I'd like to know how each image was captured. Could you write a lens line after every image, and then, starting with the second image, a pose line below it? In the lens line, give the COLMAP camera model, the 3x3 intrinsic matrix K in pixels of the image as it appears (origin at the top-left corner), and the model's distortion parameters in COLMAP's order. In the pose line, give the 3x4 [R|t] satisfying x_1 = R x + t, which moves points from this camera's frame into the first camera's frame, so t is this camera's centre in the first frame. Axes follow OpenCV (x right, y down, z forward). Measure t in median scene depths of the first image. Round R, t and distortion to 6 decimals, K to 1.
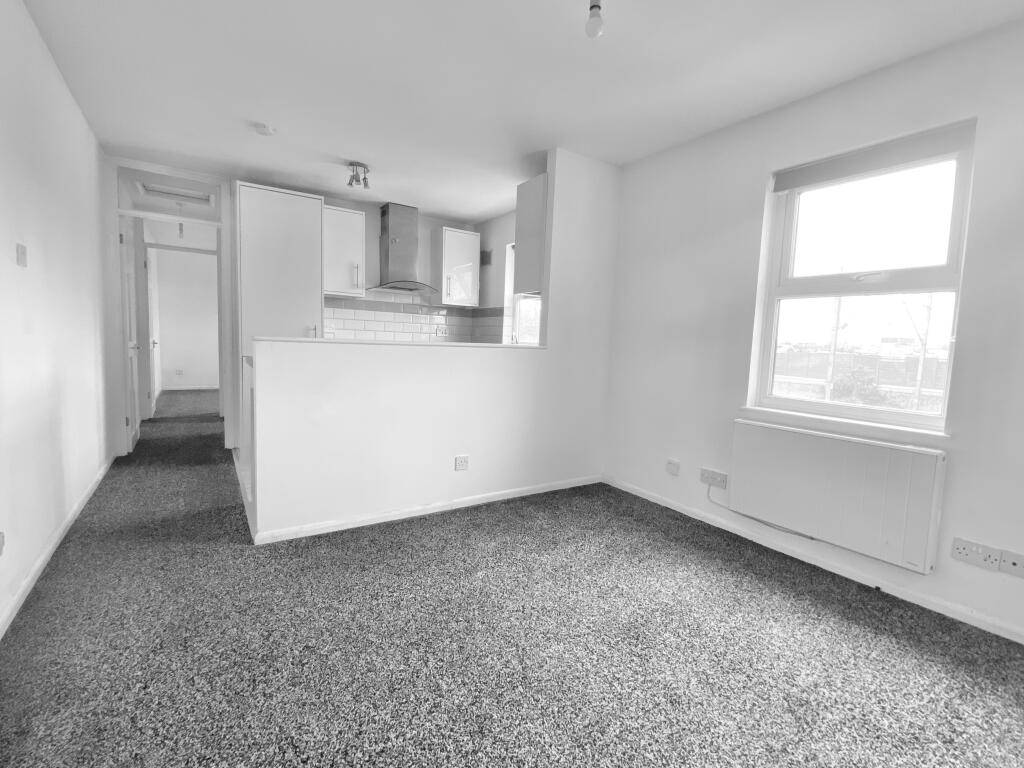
lens RADIAL K [[465.7, 0, 512.0], [0, 465.7, 384.0], [0, 0, 1]] dist [0.029198, -0.000120]
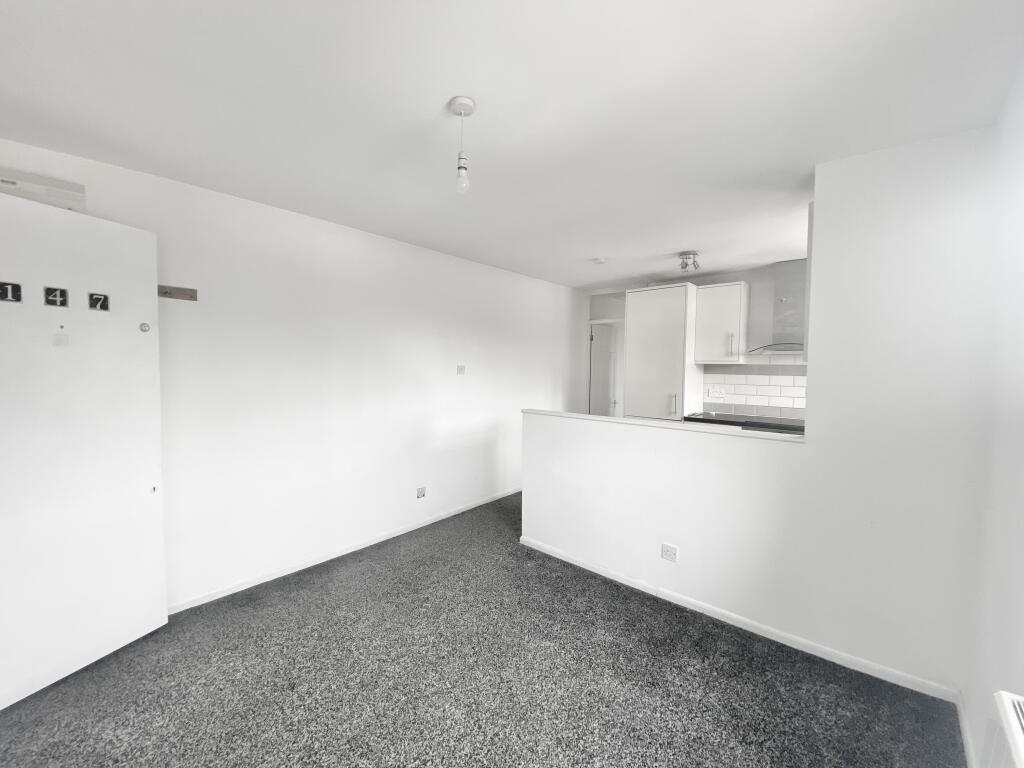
lens RADIAL K [[416.2, 0, 512.0], [0, 416.2, 384.0], [0, 0, 1]] dist [0.026975, -0.017257]
pose [[0.268228, 0.008474, -0.963318, 0.388424], [-0.086149, 0.996166, -0.015224, -0.080890], [0.959496, 0.087073, 0.267930, 0.275732]]
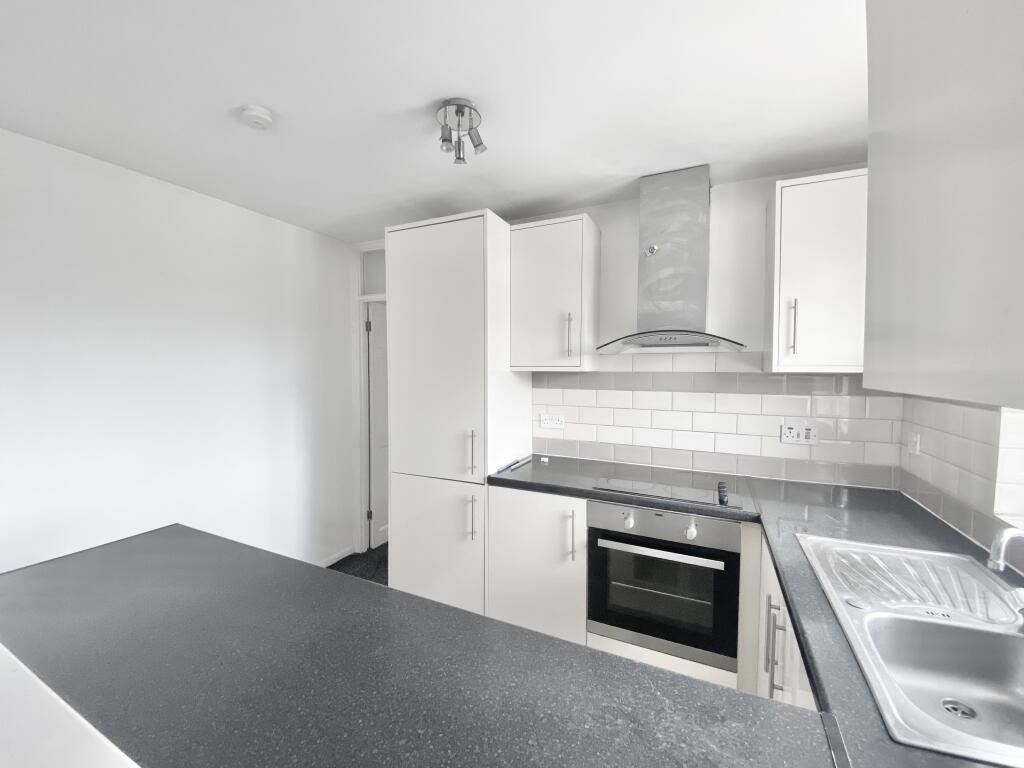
lens RADIAL K [[416.2, 0, 512.0], [0, 416.2, 384.0], [0, 0, 1]] dist [0.026975, -0.017257]
pose [[0.522460, -0.000410, -0.852663, 0.041550], [-0.060229, 0.997484, -0.037384, -0.138357], [0.850534, 0.070887, 0.521121, 0.638185]]
